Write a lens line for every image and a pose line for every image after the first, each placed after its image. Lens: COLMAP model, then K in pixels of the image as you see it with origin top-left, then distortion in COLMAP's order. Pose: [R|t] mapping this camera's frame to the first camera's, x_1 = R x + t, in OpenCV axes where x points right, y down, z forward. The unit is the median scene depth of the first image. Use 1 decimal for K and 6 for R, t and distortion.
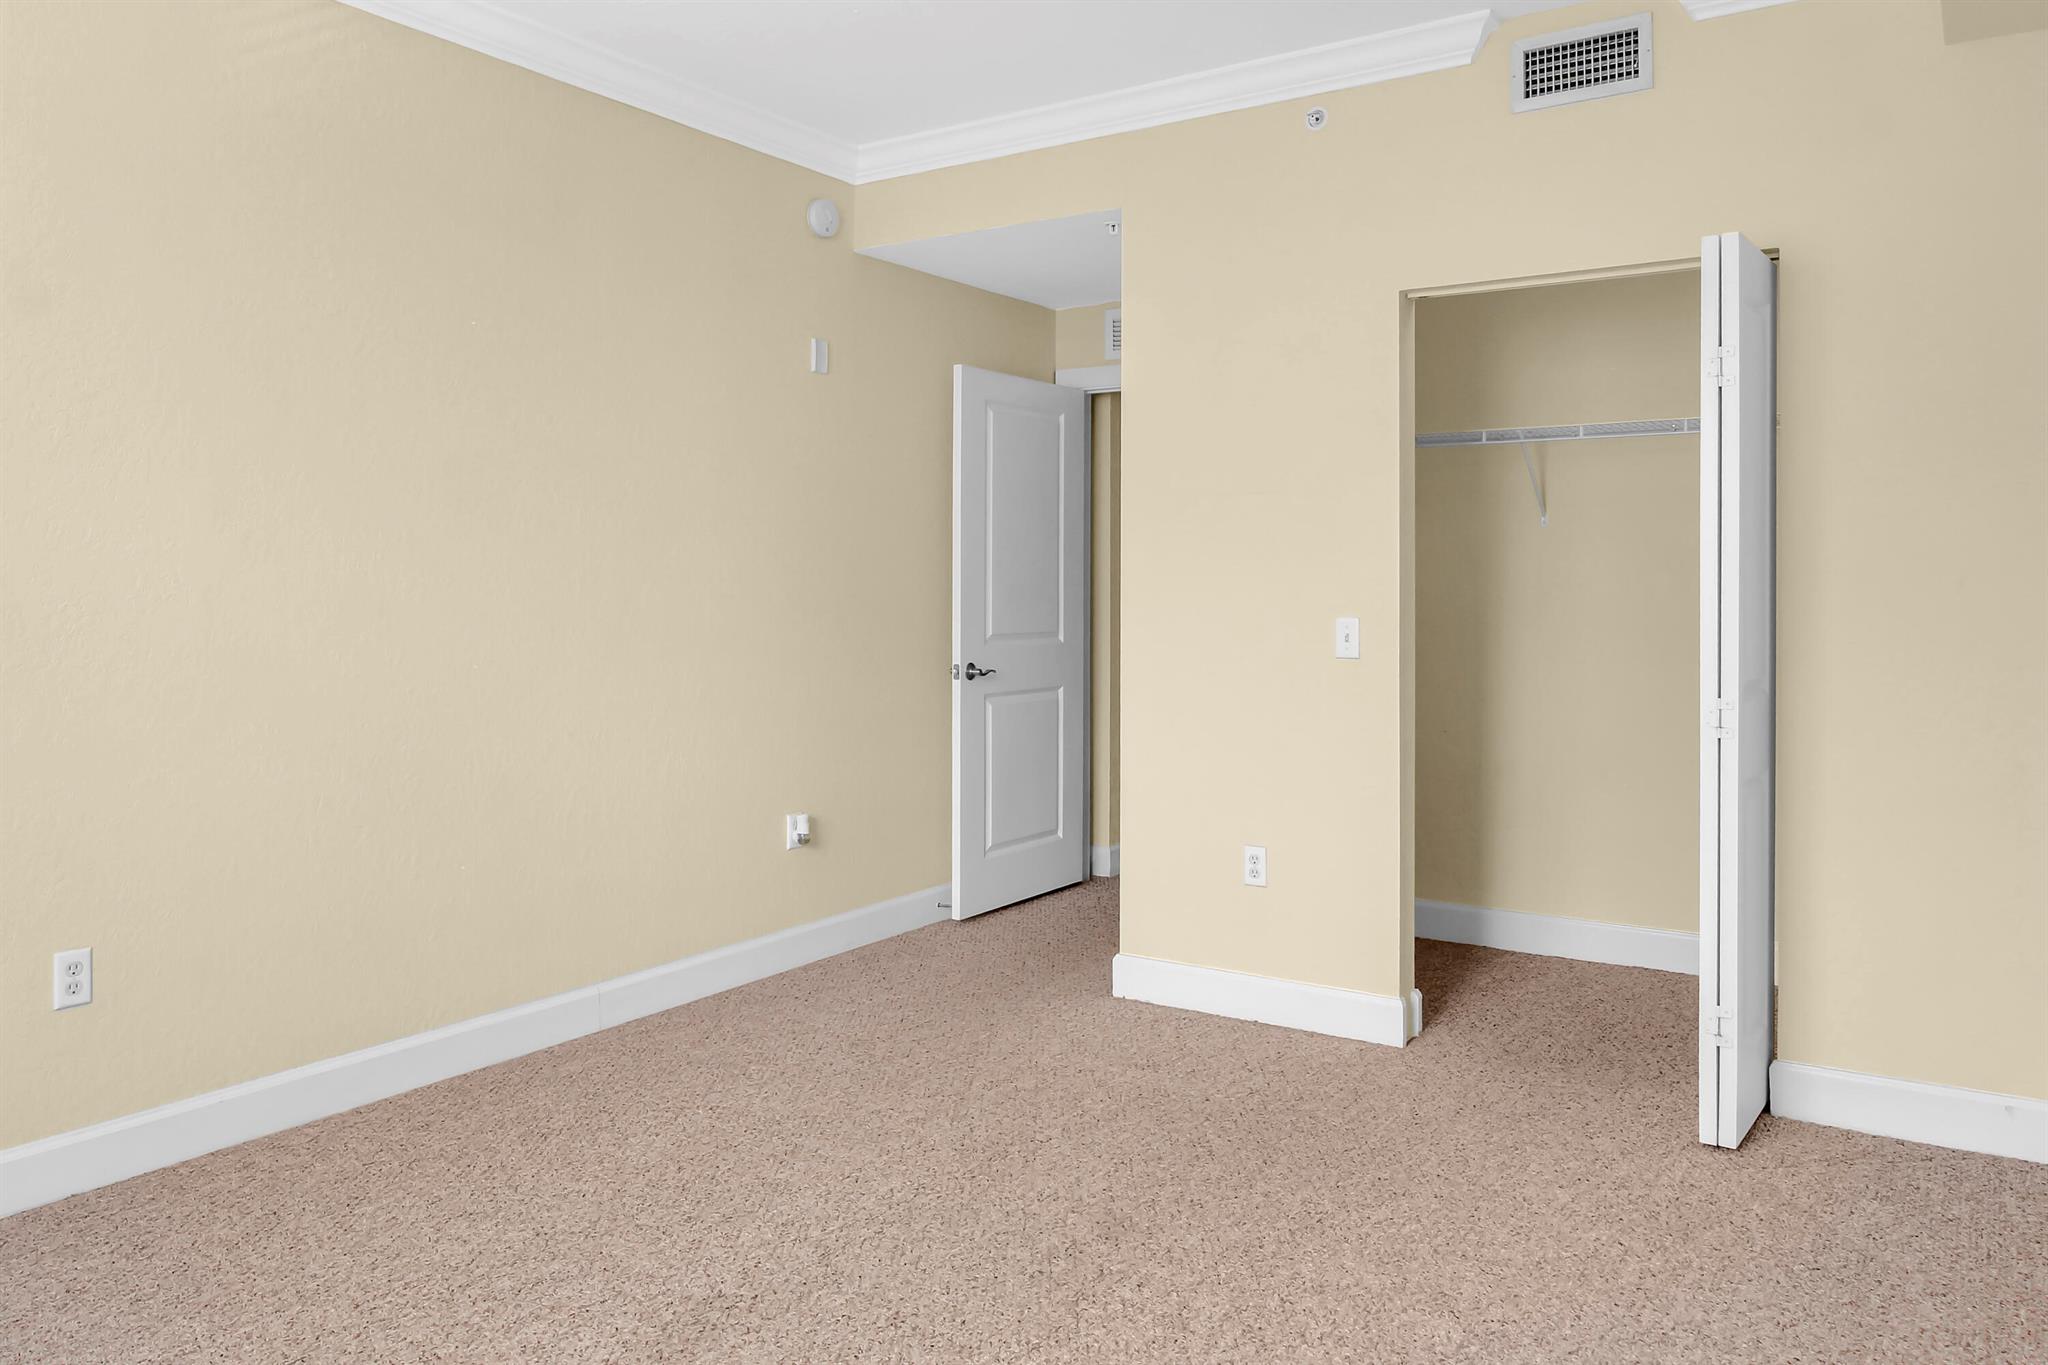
lens RADIAL K [[1484.2, 0, 1024.6], [0, 1484.2, 574.3], [0, 0, 1]] dist [0.002945, -0.007023]
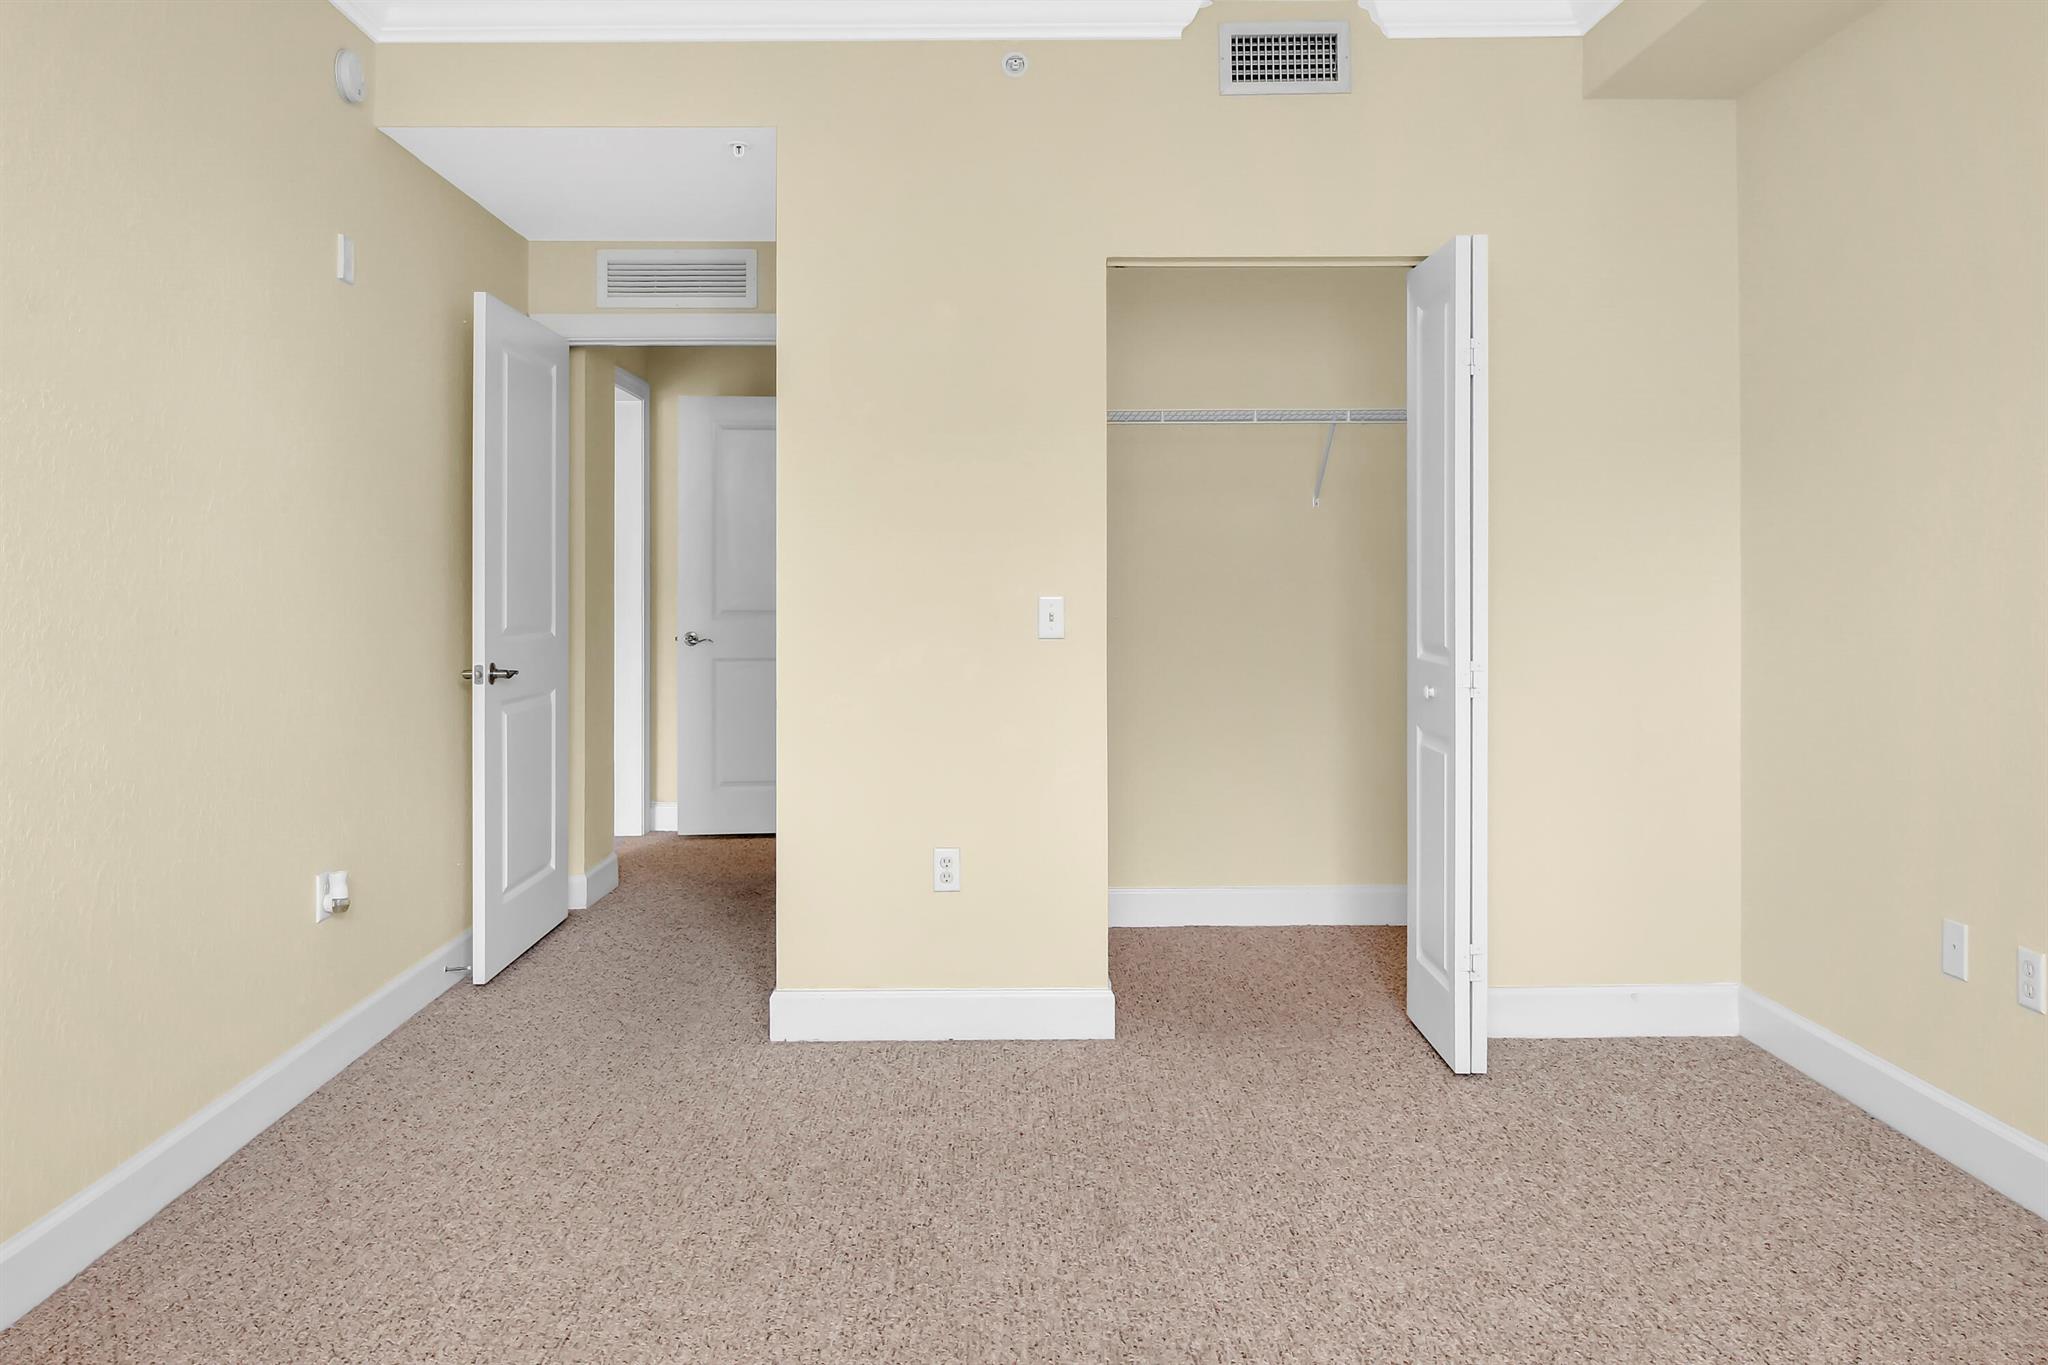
lens RADIAL K [[1473.9, 0, 989.0], [0, 1473.9, 567.2], [0, 0, 1]] dist [-0.003537, 0.000331]
pose [[0.827677, 0.001745, 0.561202, -0.366464], [0.001186, 0.999987, -0.004859, 0.016601], [-0.561204, 0.004687, 0.827664, 0.259532]]
